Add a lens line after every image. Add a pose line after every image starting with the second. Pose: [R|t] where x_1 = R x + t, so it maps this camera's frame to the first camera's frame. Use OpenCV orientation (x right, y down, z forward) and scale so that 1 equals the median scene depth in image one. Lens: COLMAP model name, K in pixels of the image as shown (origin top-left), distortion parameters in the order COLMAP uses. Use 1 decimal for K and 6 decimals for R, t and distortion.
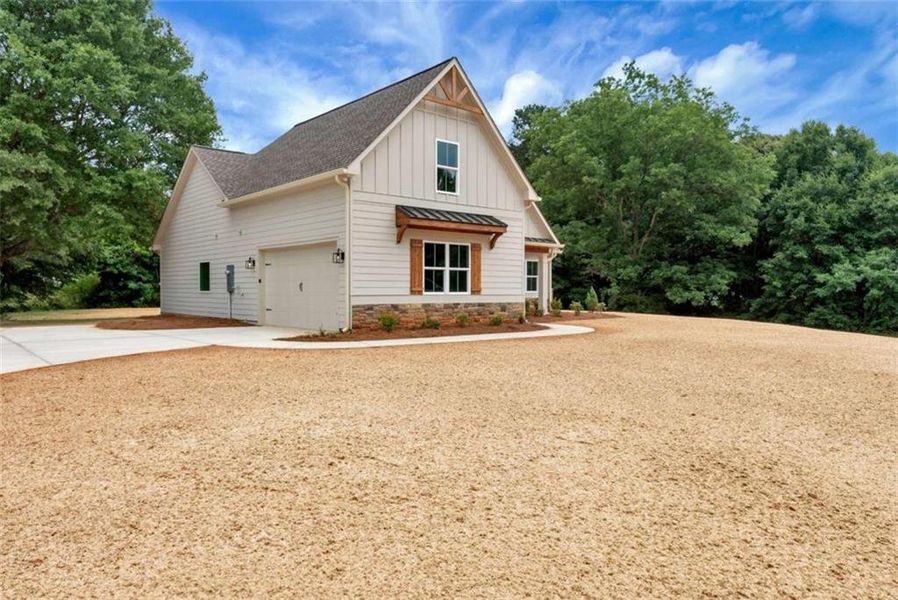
lens RADIAL K [[620.2, 0, 446.8], [0, 620.2, 317.8], [0, 0, 1]] dist [-0.011482, -0.002625]
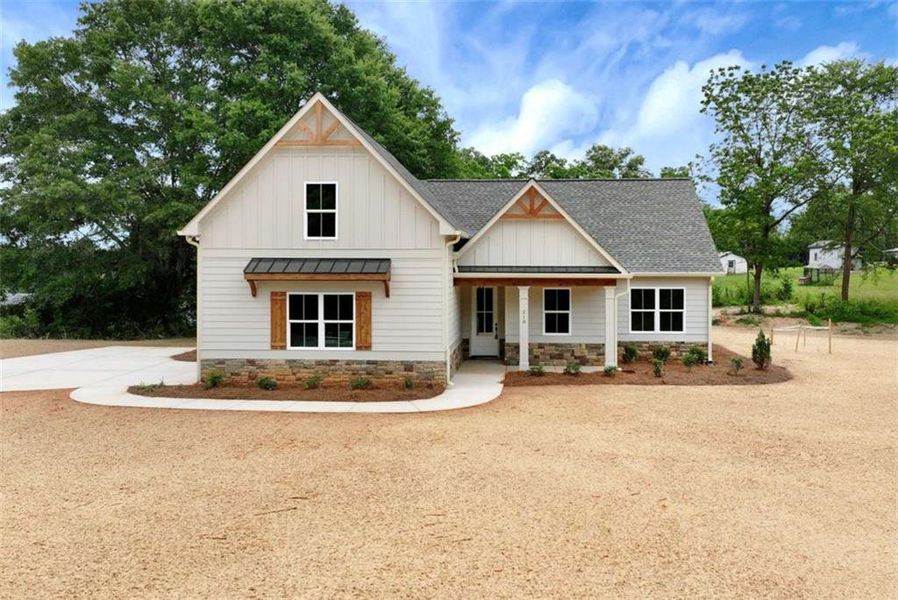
lens RADIAL K [[812.6, 0, 496.9], [0, 812.6, 271.3], [0, 0, 1]] dist [-0.006440, -0.008329]
pose [[0.733538, 0.005110, -0.679629, 0.949562], [-0.031399, 0.999159, -0.026378, -0.123133], [0.678922, 0.040689, 0.733082, 0.286323]]
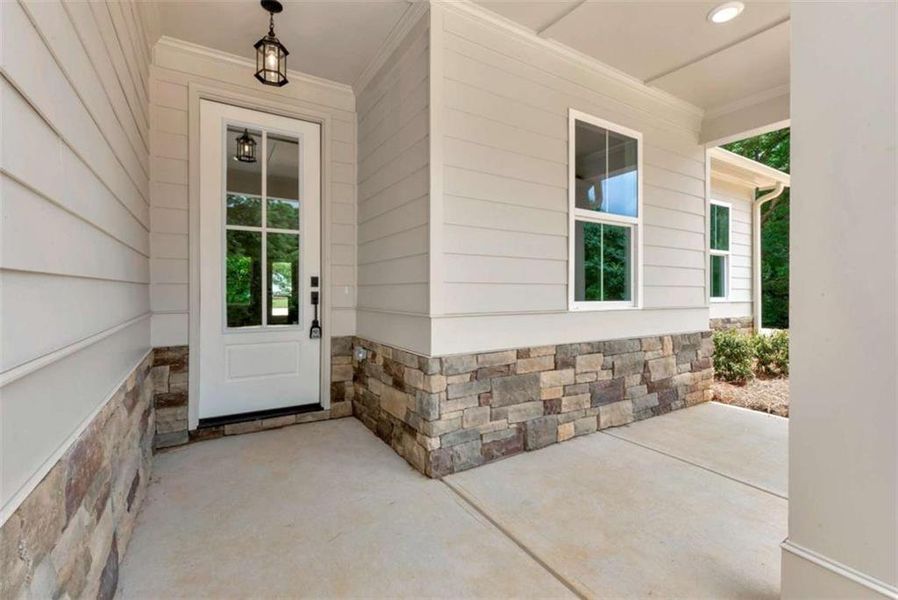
lens RADIAL K [[402.8, 0, 451.1], [0, 402.8, 293.5], [0, 0, 1]] dist [0.001615, 0.000092]
pose [[0.988841, 0.000391, -0.148978, 0.051562], [-0.006479, 0.999164, -0.040376, -0.054100], [0.148837, 0.040891, 0.988016, 1.182557]]
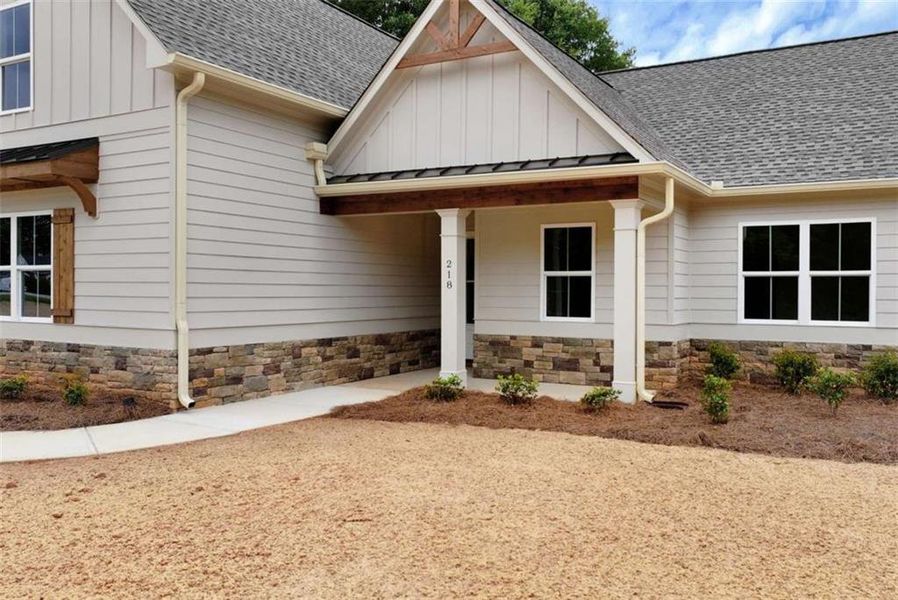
lens RADIAL K [[751.5, 0, 485.0], [0, 751.5, 297.3], [0, 0, 1]] dist [-0.000253, -0.000593]
pose [[0.359283, 0.007770, -0.933196, 0.645387], [-0.048506, 0.998769, -0.010359, -0.064812], [0.931967, 0.048987, 0.359218, 1.078645]]
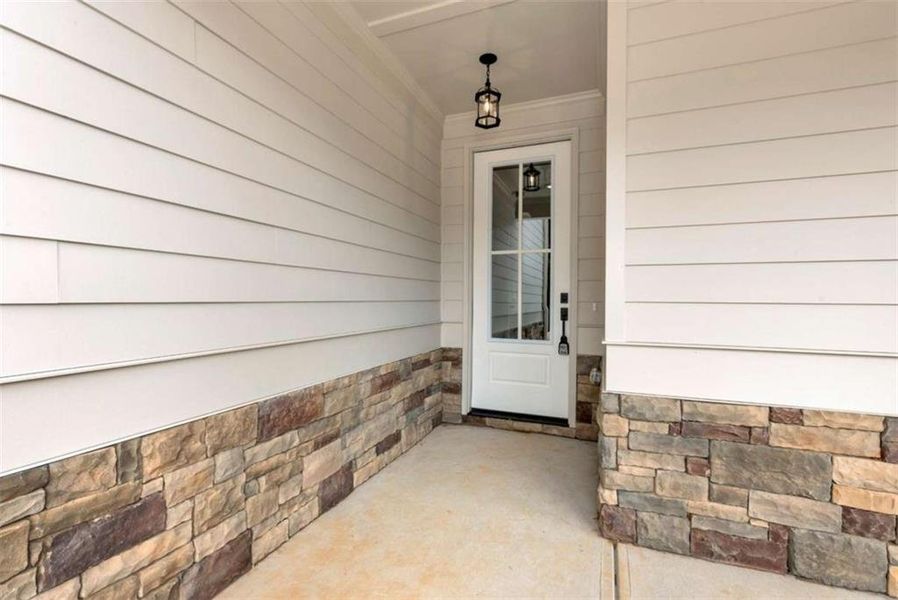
lens RADIAL K [[400.9, 0, 452.2], [0, 400.9, 302.0], [0, 0, 1]] dist [0.000256, -0.000128]
pose [[0.471648, 0.007707, -0.881753, 0.100216], [-0.047872, 0.998711, -0.016877, -0.058954], [0.880487, 0.050171, 0.471409, 1.221825]]
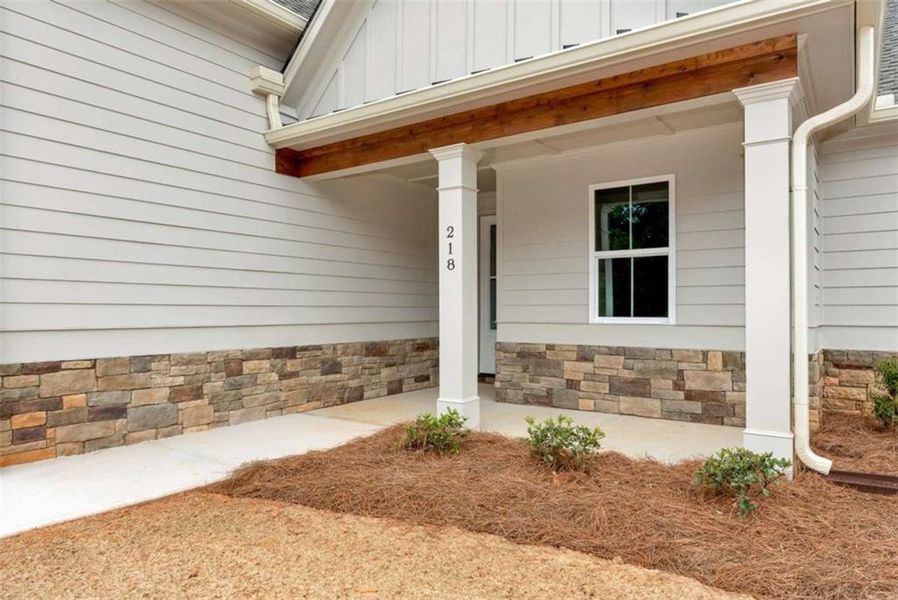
lens RADIAL K [[580.8, 0, 453.0], [0, 580.8, 308.0], [0, 0, 1]] dist [0.002698, 0.000383]
pose [[0.245736, -0.007220, -0.969310, 0.384107], [-0.045738, 0.998772, -0.019035, -0.052619], [0.968257, 0.049012, 0.245104, 1.187908]]
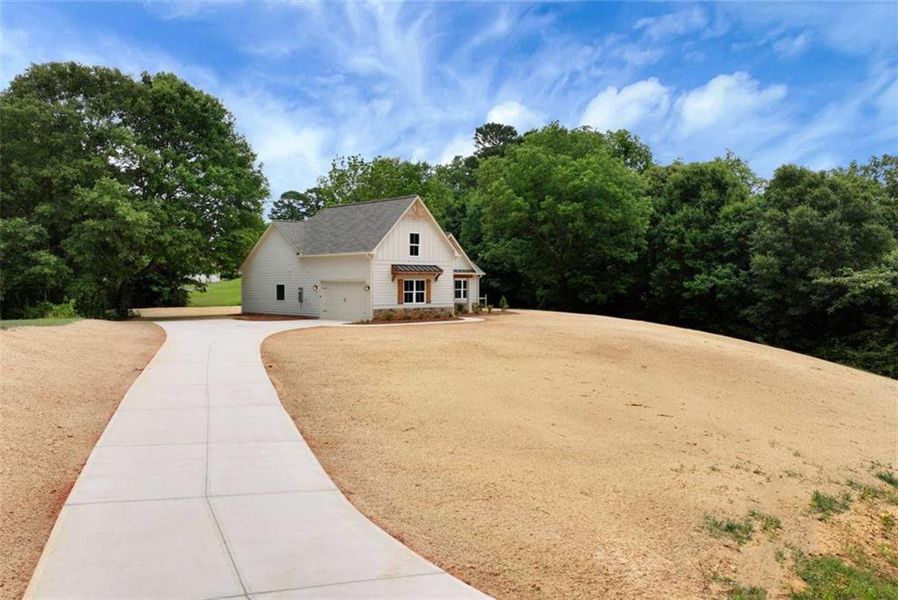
lens RADIAL K [[744.1, 0, 442.7], [0, 744.1, 300.7], [0, 0, 1]] dist [0.027201, -0.003856]
pose [[0.999301, -0.003727, 0.037198, 0.001673], [0.004402, 0.999827, -0.018070, -0.001416], [-0.037125, 0.018221, 0.999145, -1.494271]]
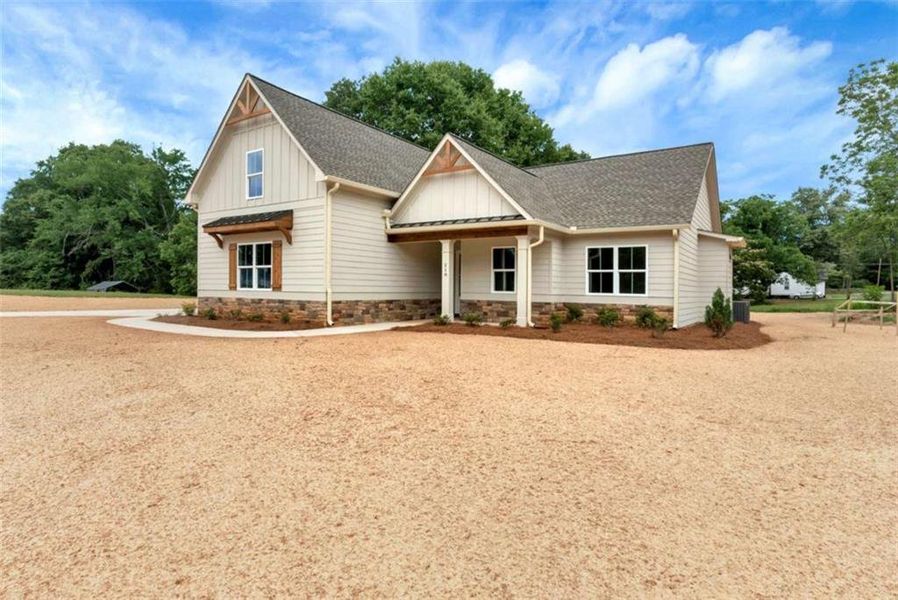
lens RADIAL K [[493.1, 0, 450.5], [0, 493.1, 302.2], [0, 0, 1]] dist [0.000850, 0.000650]
pose [[0.270786, 0.025395, -0.962304, 0.886220], [-0.056881, 0.998327, 0.010340, -0.043223], [0.960957, 0.051937, 0.271778, 1.046948]]
